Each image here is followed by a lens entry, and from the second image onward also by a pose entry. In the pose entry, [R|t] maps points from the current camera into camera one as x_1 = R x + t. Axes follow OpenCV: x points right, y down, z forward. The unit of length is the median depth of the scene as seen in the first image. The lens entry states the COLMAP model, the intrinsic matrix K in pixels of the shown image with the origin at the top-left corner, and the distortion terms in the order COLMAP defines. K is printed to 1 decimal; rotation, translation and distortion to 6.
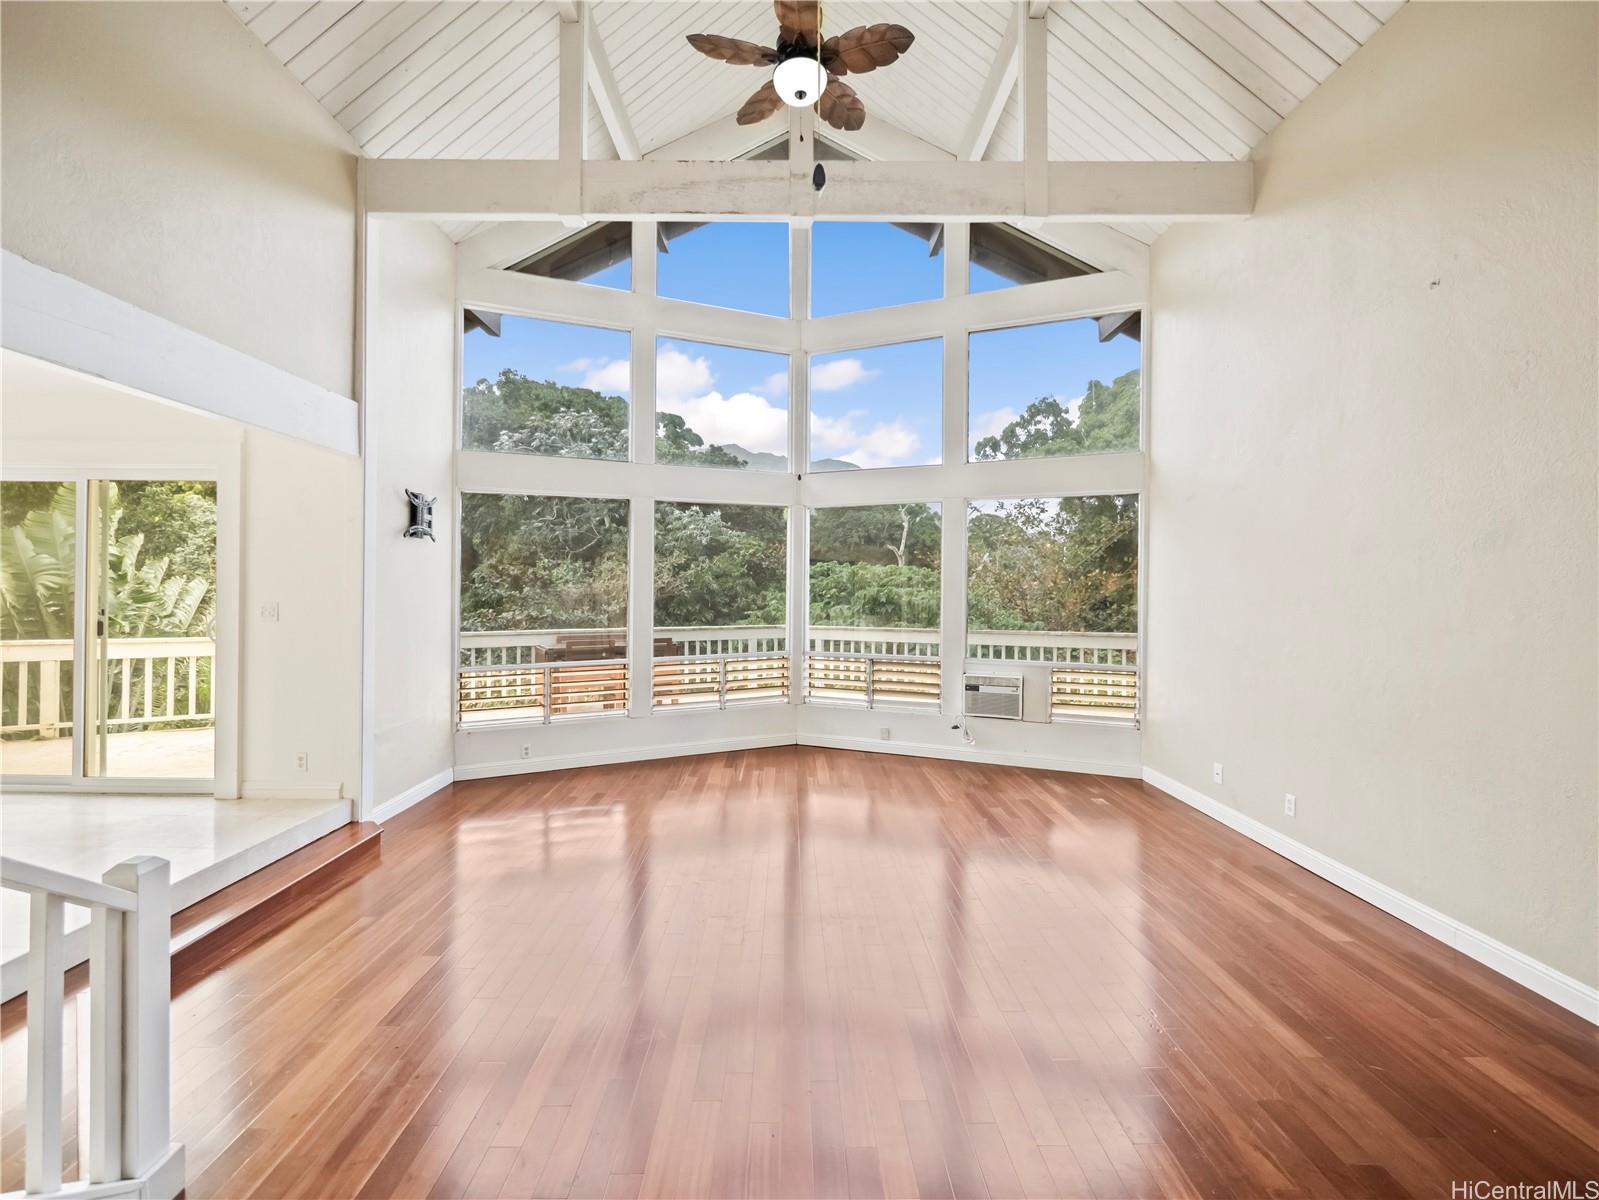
lens RADIAL K [[675.8, 0, 799.5], [0, 675.8, 600.0], [0, 0, 1]] dist [-0.000284, -0.000108]
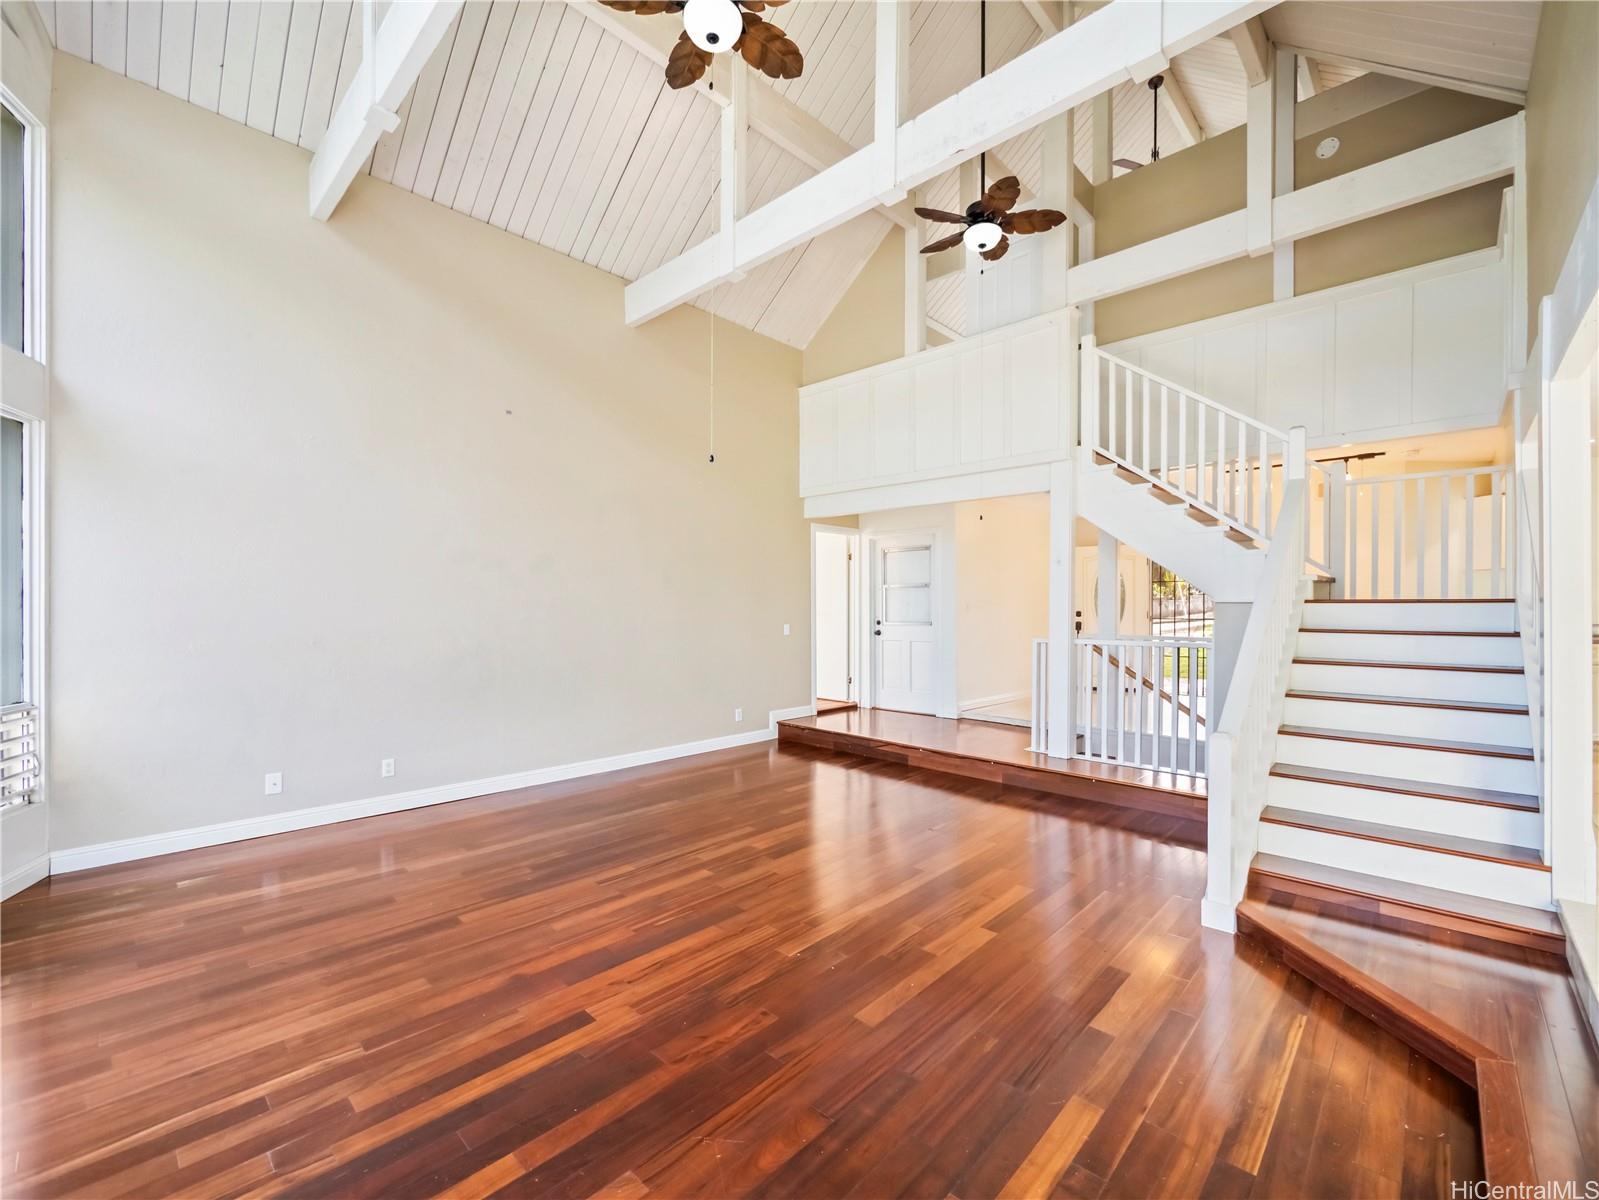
lens RADIAL K [[675.8, 0, 799.5], [0, 675.8, 600.0], [0, 0, 1]] dist [-0.000284, -0.000108]
pose [[-0.719506, 0.000806, 0.694485, -0.459055], [-0.000949, 0.999997, -0.002144, 0.006782], [-0.694485, -0.002201, -0.719504, 0.995408]]
